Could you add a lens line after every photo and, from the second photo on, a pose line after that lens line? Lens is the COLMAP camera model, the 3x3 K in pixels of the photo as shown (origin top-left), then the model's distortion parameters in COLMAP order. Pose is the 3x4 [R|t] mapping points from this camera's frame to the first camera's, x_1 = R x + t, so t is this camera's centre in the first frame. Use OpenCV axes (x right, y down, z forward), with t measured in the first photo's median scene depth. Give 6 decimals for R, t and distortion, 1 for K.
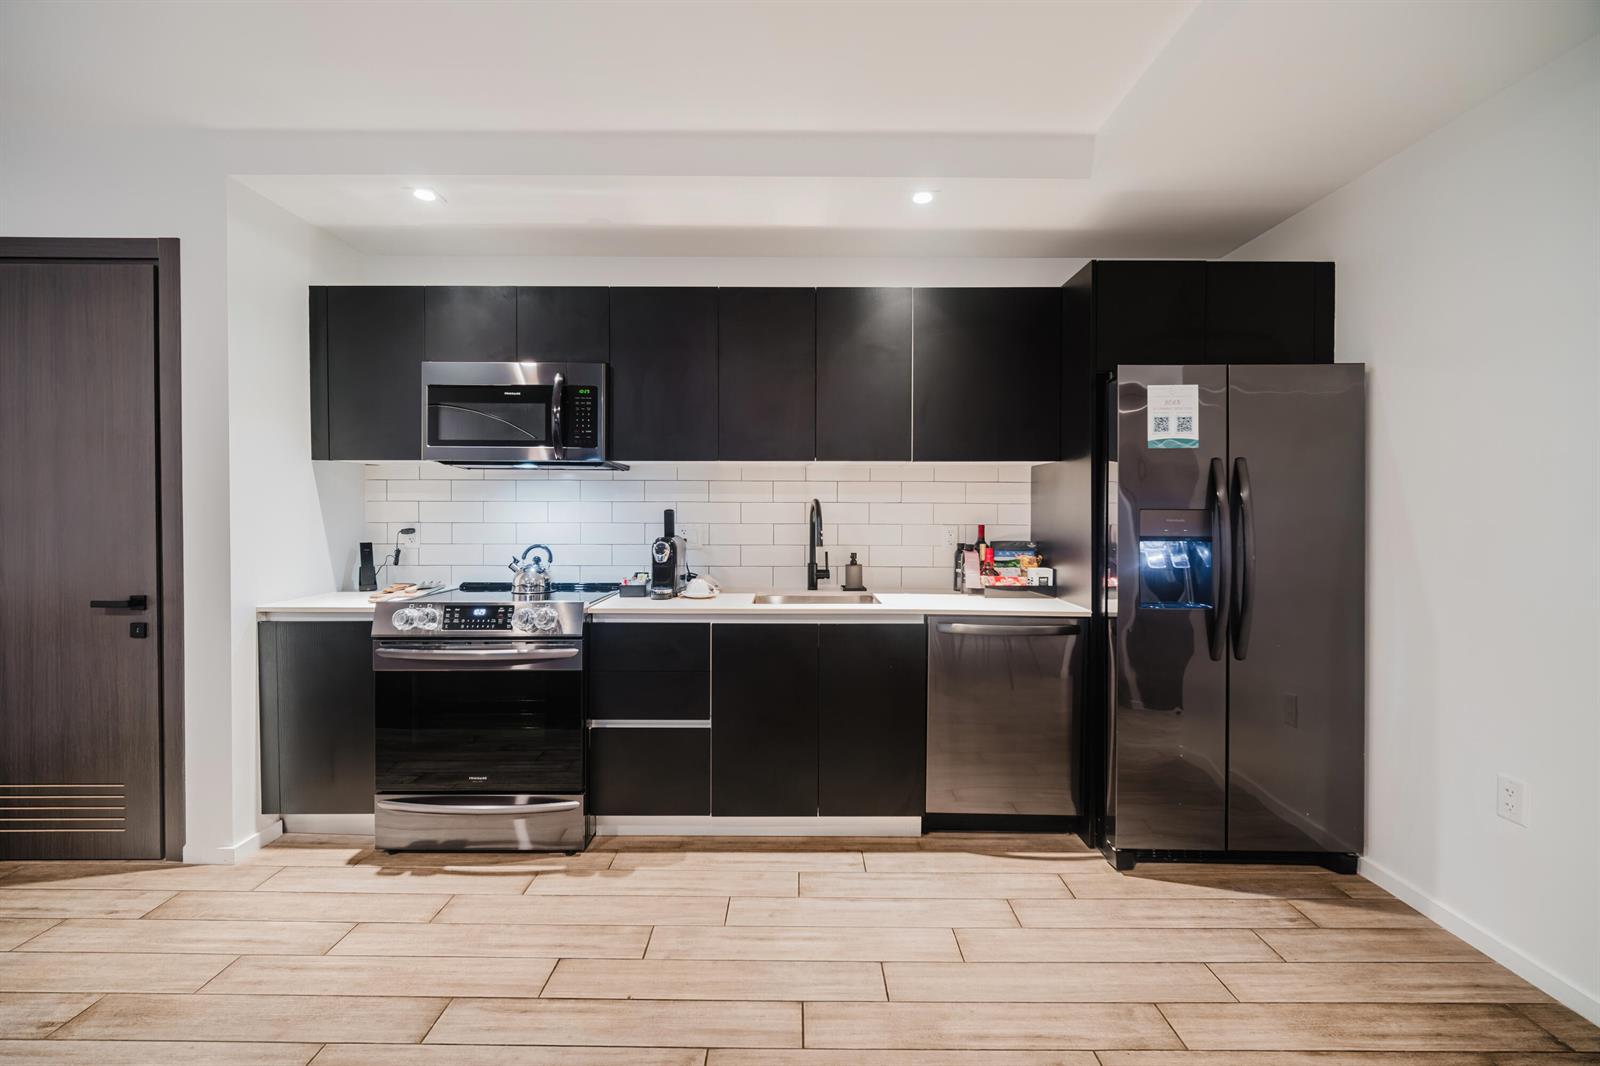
lens RADIAL K [[642.0, 0, 801.3], [0, 642.0, 520.9], [0, 0, 1]] dist [-0.001692, -0.000506]
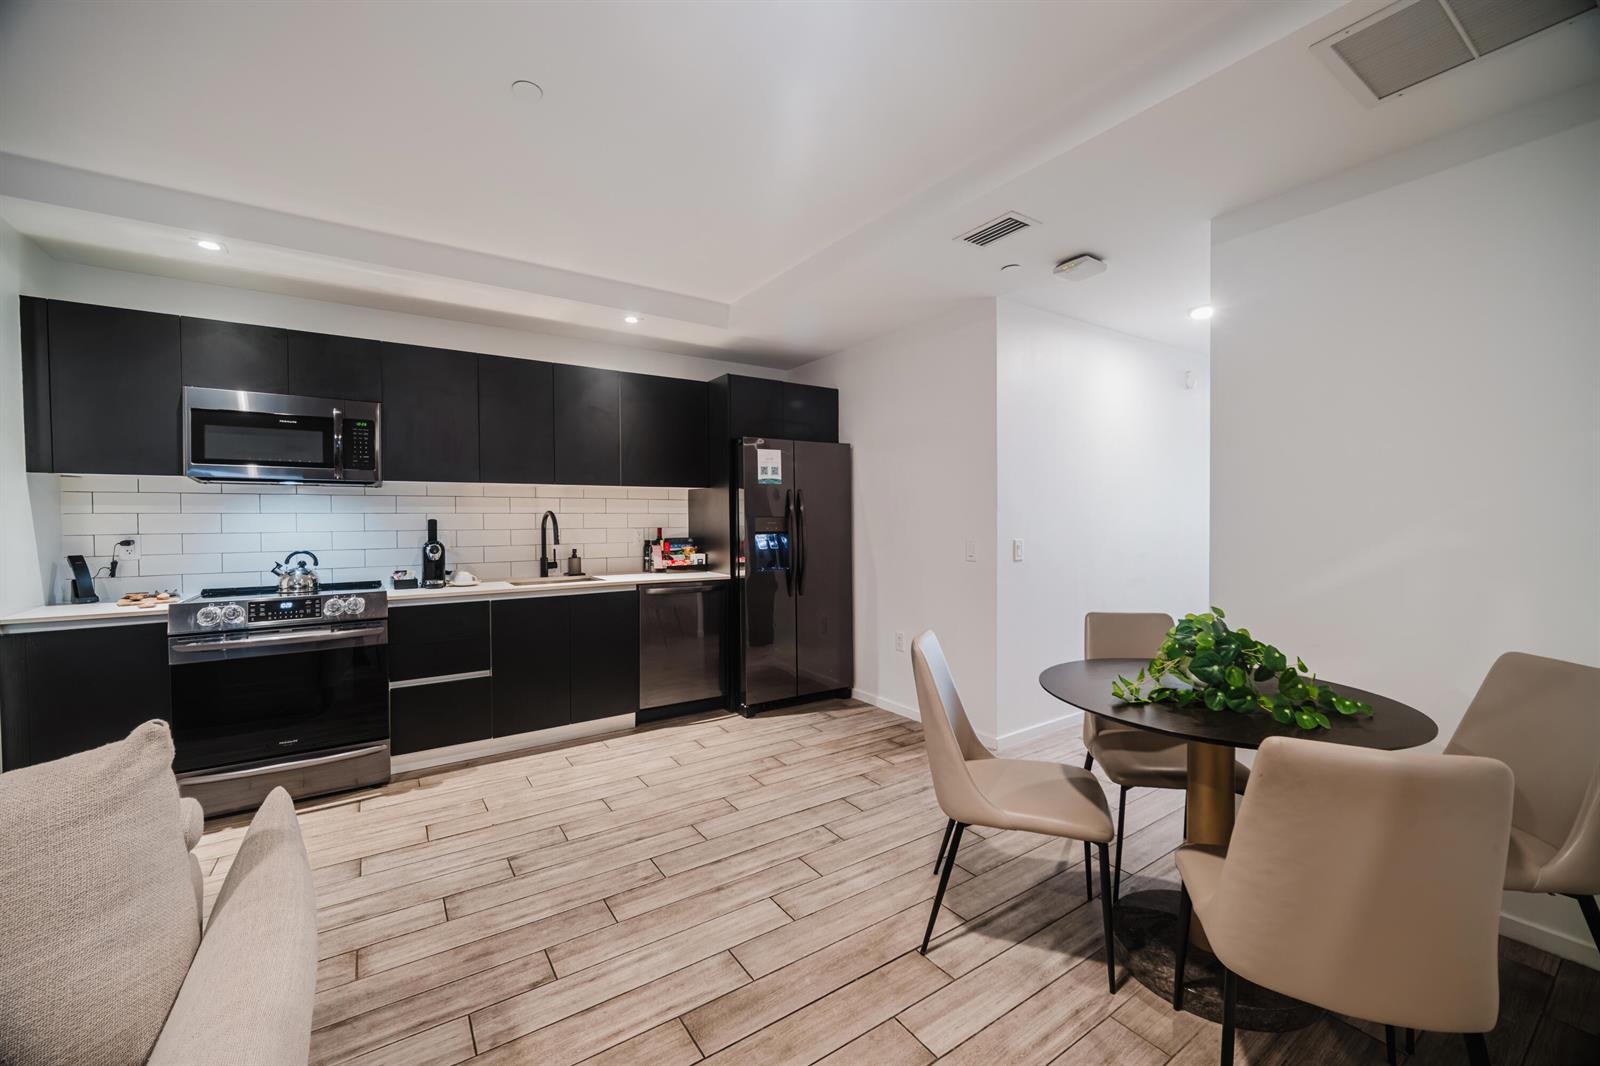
lens RADIAL K [[620.0, 0, 779.4], [0, 620.0, 530.5], [0, 0, 1]] dist [-0.000889, 0.000063]
pose [[0.839384, -0.018881, 0.543210, -0.343882], [0.016370, 0.999821, 0.009457, 0.004717], [-0.543292, 0.000954, 0.839543, -0.477019]]
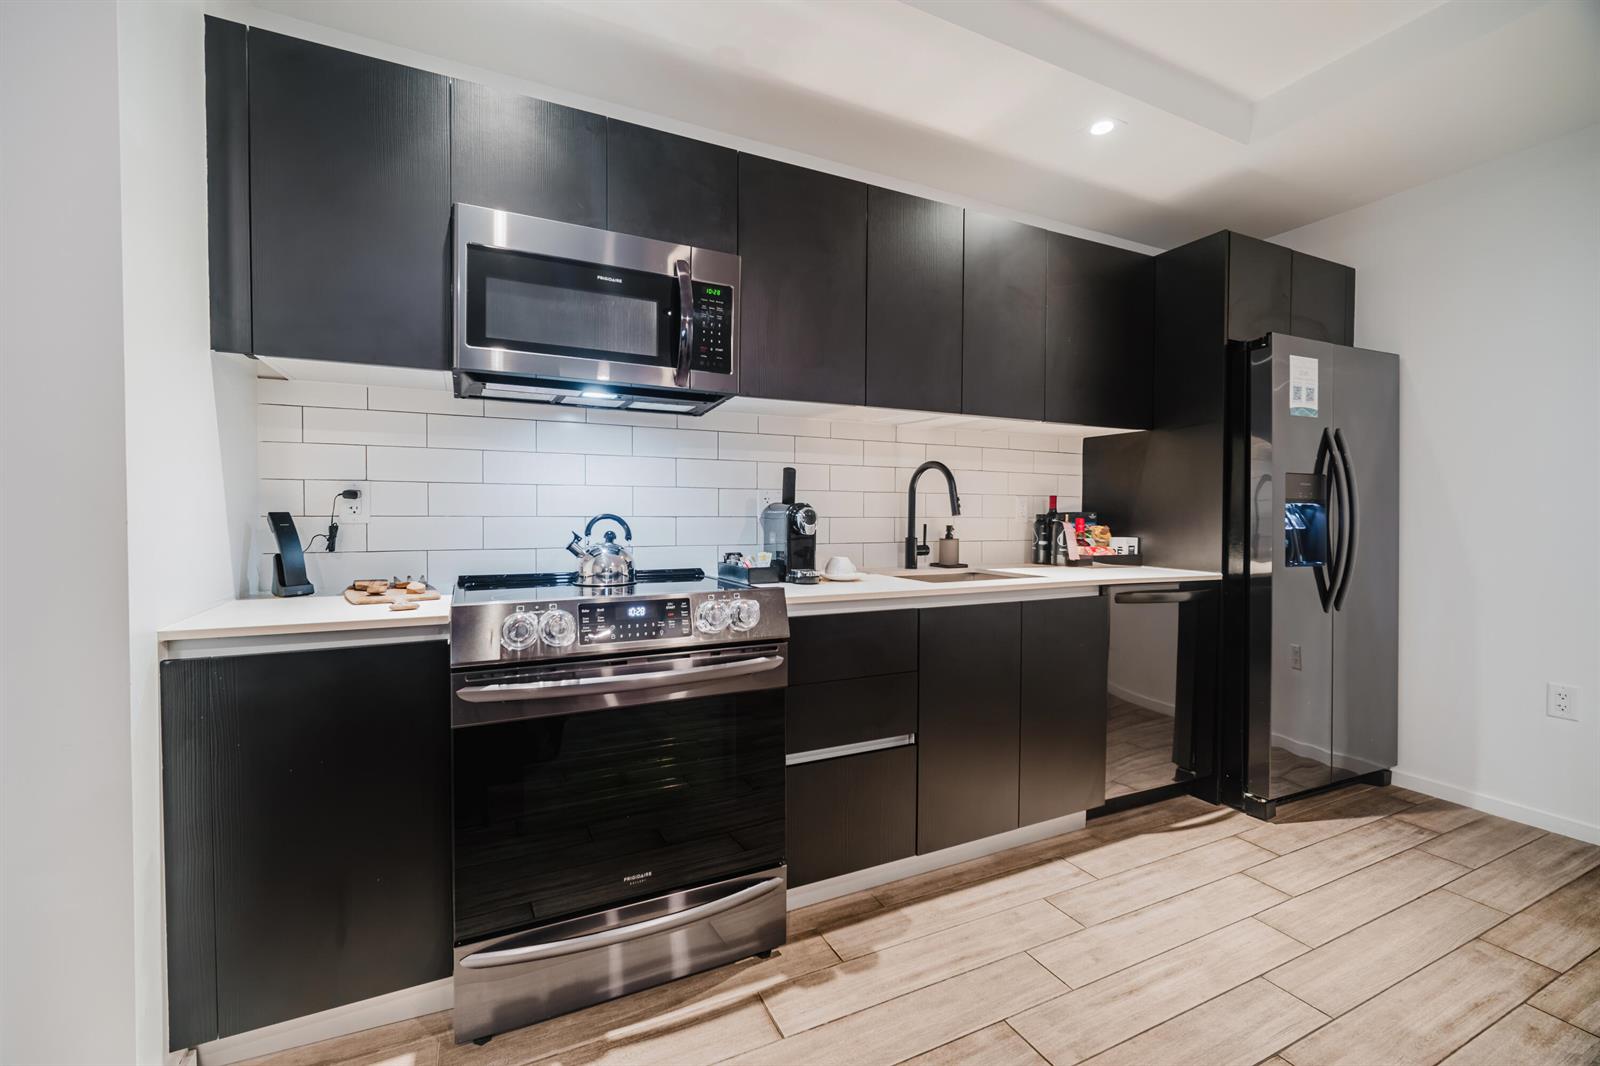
lens RADIAL K [[641.5, 0, 770.4], [0, 641.5, 525.9], [0, 0, 1]] dist [-0.000021, 0.000208]
pose [[0.910431, -0.007436, 0.413595, -0.625507], [0.004762, 0.999961, 0.007496, 0.052794], [-0.413635, -0.004855, 0.910430, 0.366968]]
